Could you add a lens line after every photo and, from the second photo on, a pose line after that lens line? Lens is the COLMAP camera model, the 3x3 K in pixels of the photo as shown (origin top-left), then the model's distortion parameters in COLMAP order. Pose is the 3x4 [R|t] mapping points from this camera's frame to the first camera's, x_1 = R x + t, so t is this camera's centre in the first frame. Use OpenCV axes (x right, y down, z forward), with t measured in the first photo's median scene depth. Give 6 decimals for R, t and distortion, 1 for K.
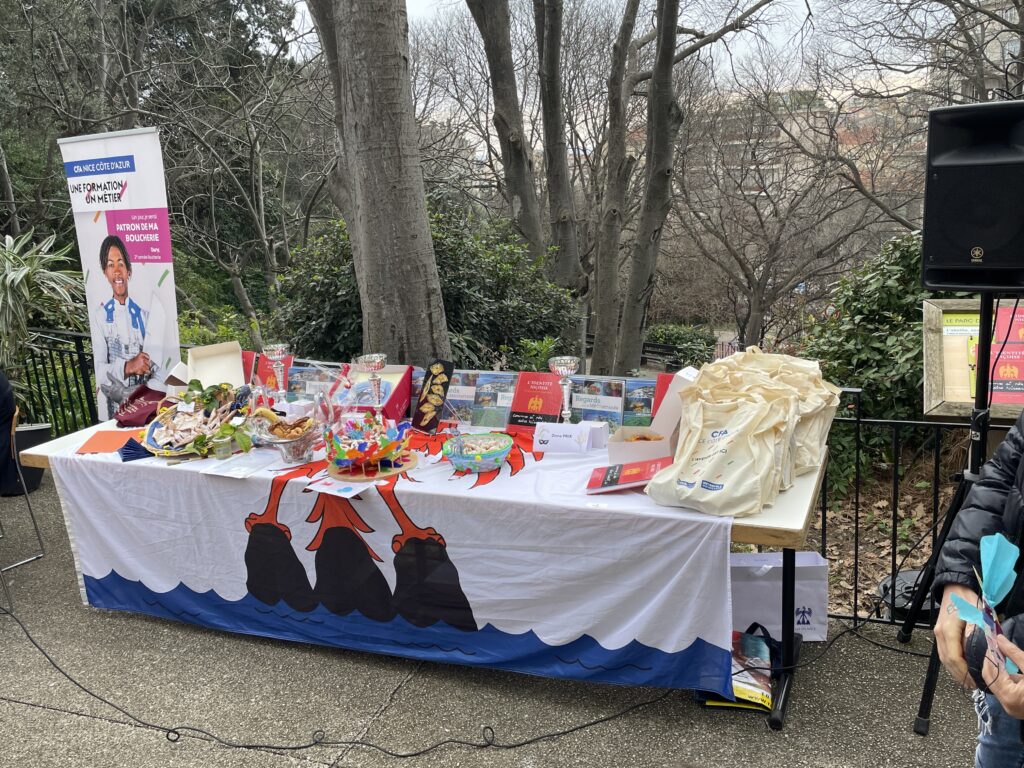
lens RADIAL K [[903.2, 0, 511.9], [0, 903.2, 374.7], [0, 0, 1]] dist [0.103986, -0.145134]
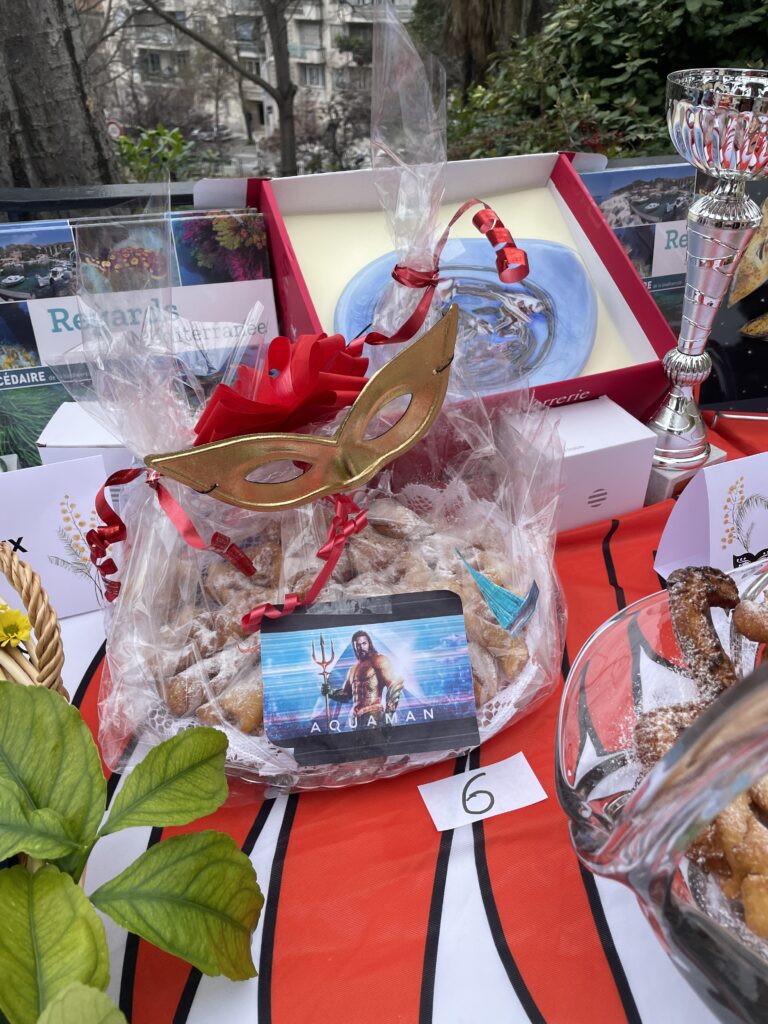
lens RADIAL K [[784.2, 0, 394.8], [0, 784.2, 493.5], [0, 0, 1]] dist [0.088189, -0.124778]
pose [[0.733141, -0.326856, 0.596381, -0.240774], [0.104776, 0.920748, 0.375827, -0.008624], [-0.671957, -0.213047, 0.709284, 0.699703]]
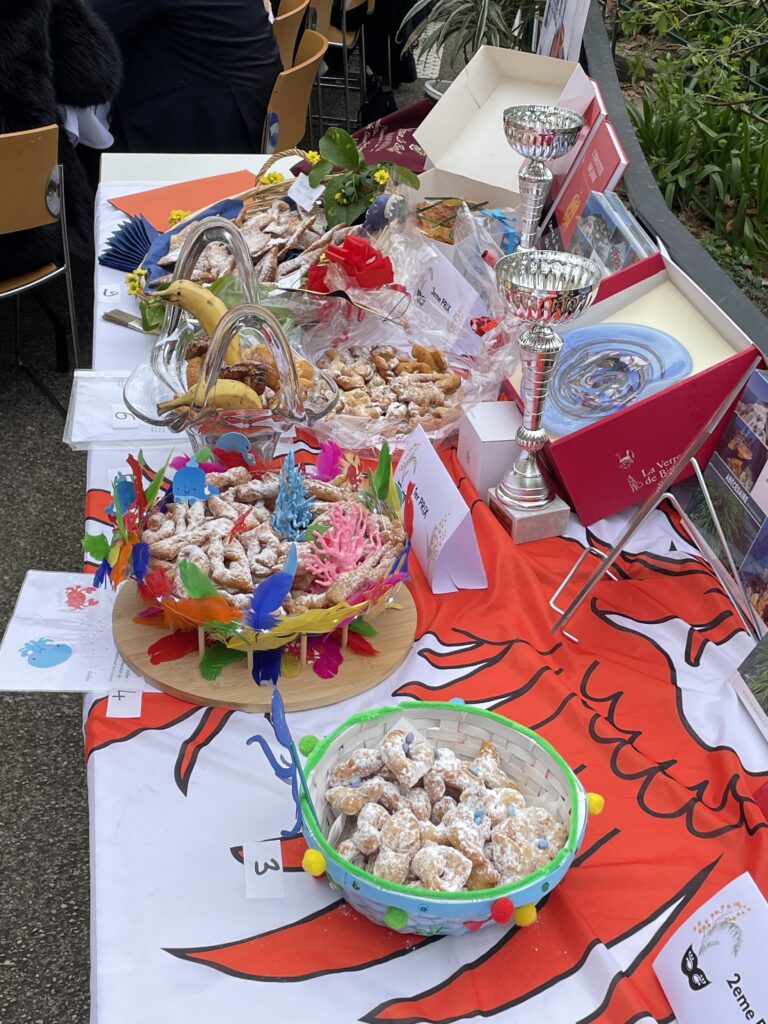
lens RADIAL K [[1470.6, 0, 383.6], [0, 1470.6, 506.4], [0, 0, 1]] dist [0.025470, 0.037097]
pose [[0.502198, 0.518396, -0.692144, 0.130825], [-0.260090, 0.853882, 0.450821, -0.113485], [0.824713, -0.046382, 0.563647, 0.528388]]
